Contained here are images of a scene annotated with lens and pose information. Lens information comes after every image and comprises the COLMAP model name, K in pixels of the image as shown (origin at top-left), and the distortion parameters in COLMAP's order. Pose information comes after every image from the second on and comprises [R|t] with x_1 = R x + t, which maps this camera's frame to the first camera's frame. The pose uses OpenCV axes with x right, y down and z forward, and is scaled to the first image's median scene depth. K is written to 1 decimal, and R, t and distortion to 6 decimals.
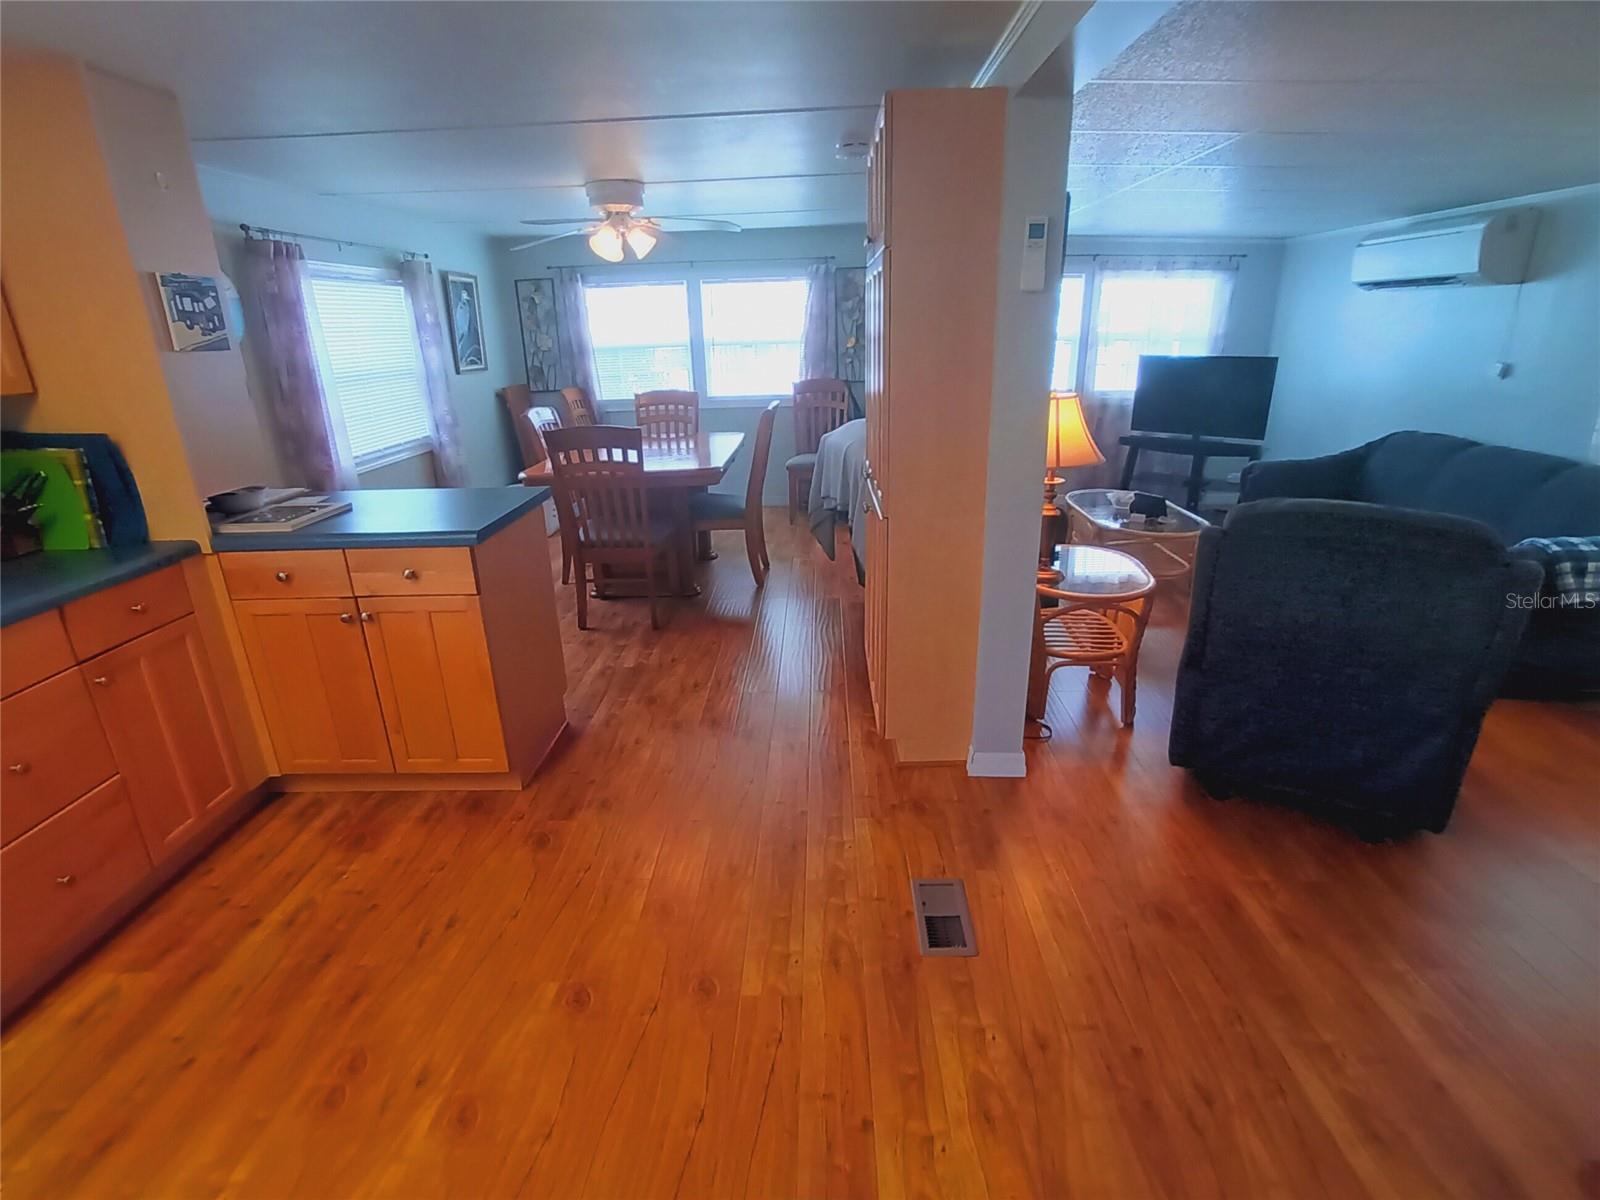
lens RADIAL K [[810.4, 0, 802.4], [0, 810.4, 616.5], [0, 0, 1]] dist [-0.043130, 0.033688]
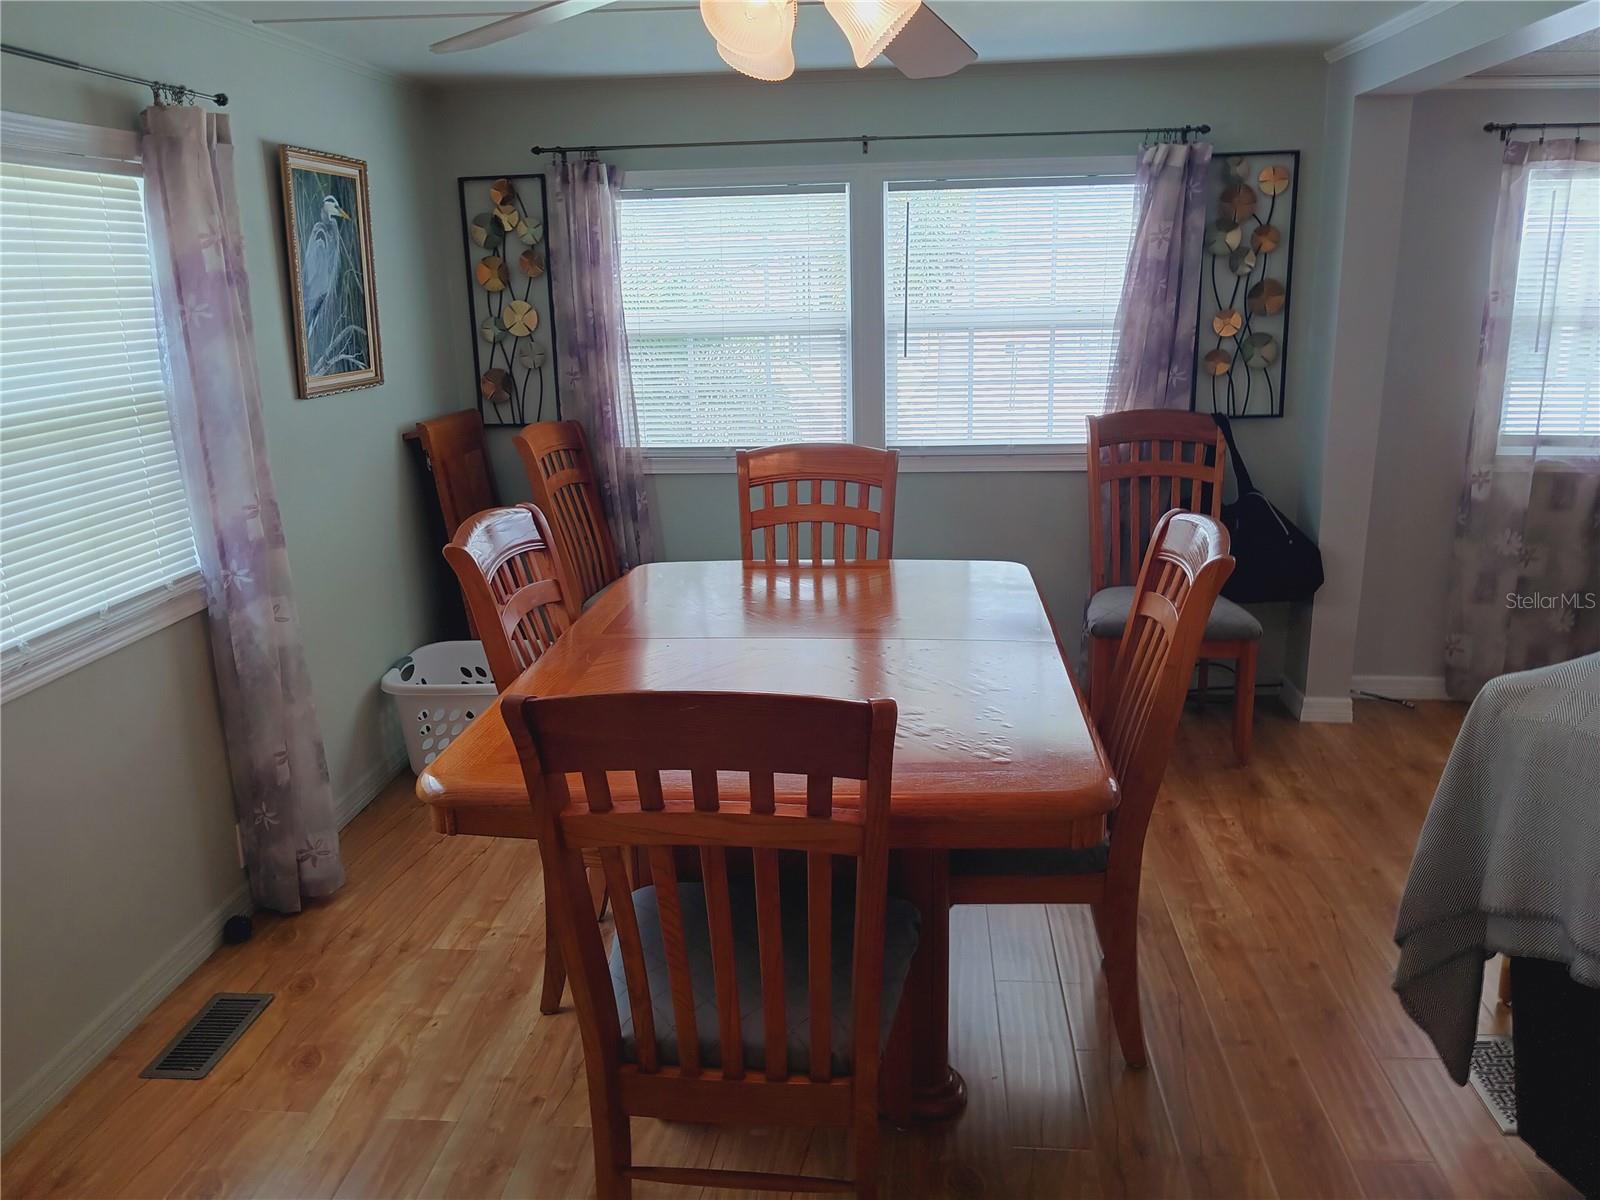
lens RADIAL K [[1214.8, 0, 808.8], [0, 1214.8, 594.1], [0, 0, 1]] dist [0.054251, -0.090802]
pose [[0.997898, 0.022858, -0.060634, -0.142426], [-0.028298, 0.995500, -0.090433, -0.161449], [0.058294, 0.091959, 0.994055, 0.430308]]
